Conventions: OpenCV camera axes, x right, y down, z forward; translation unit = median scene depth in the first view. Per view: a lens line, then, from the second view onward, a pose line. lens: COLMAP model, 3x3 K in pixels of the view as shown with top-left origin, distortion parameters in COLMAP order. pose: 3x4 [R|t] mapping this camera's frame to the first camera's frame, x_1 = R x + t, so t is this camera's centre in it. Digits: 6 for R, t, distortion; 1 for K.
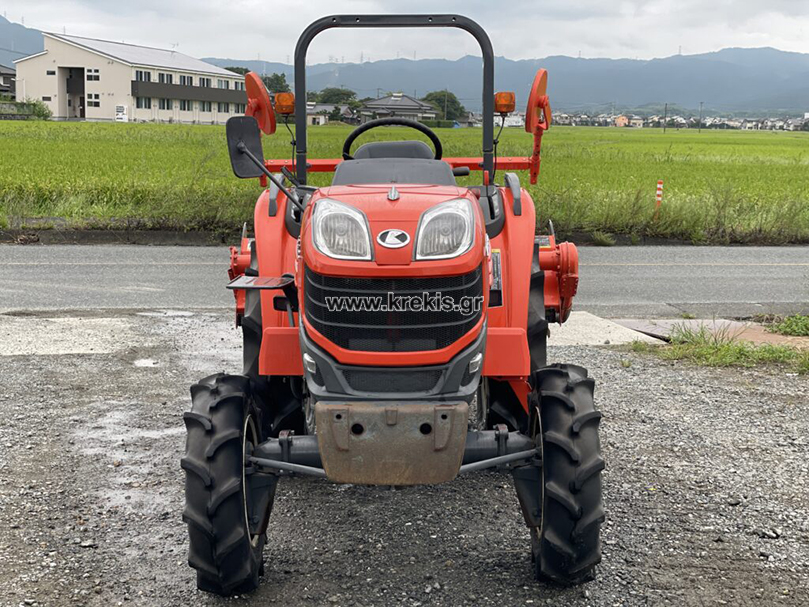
lens RADIAL K [[1199.2, 0, 405.7], [0, 1199.2, 300.2], [0, 0, 1]] dist [0.091815, 0.000000]
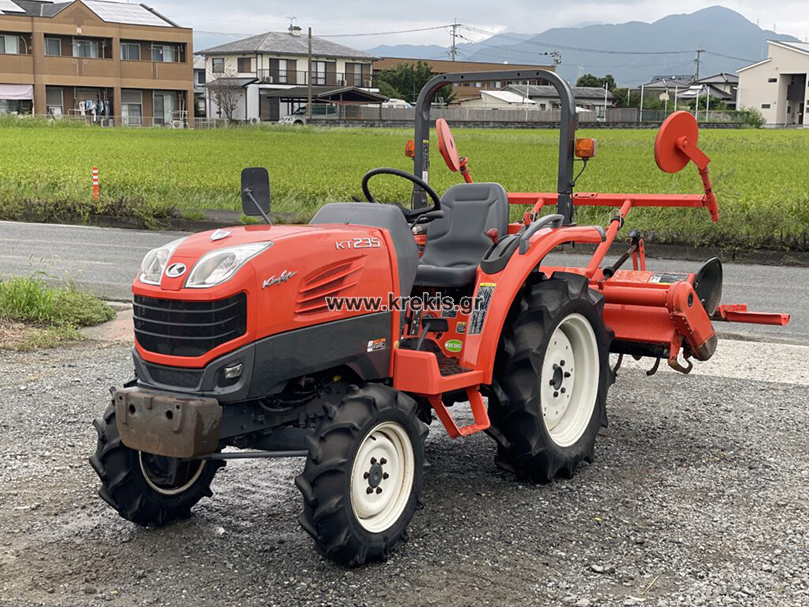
lens RADIAL K [[1199.2, 0, 409.0], [0, 1199.2, 304.0], [0, 0, 1]] dist [0.091815, 0.000000]
pose [[0.834327, 0.072974, -0.546419, 0.739357], [-0.073911, 0.997058, 0.020302, -0.047369], [0.546293, 0.023448, 0.837266, 0.022678]]
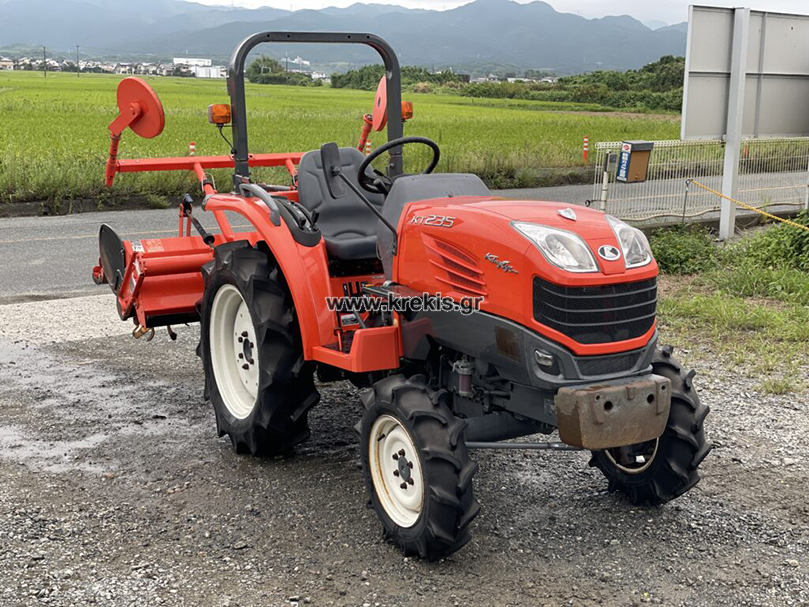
lens RADIAL K [[1199.2, 0, 410.7], [0, 1199.2, 307.0], [0, 0, 1]] dist [0.091815, 0.000000]
pose [[0.876315, -0.091665, 0.472938, -0.631646], [0.067826, 0.995428, 0.067257, -0.074453], [-0.476940, -0.026861, 0.878525, -0.011496]]
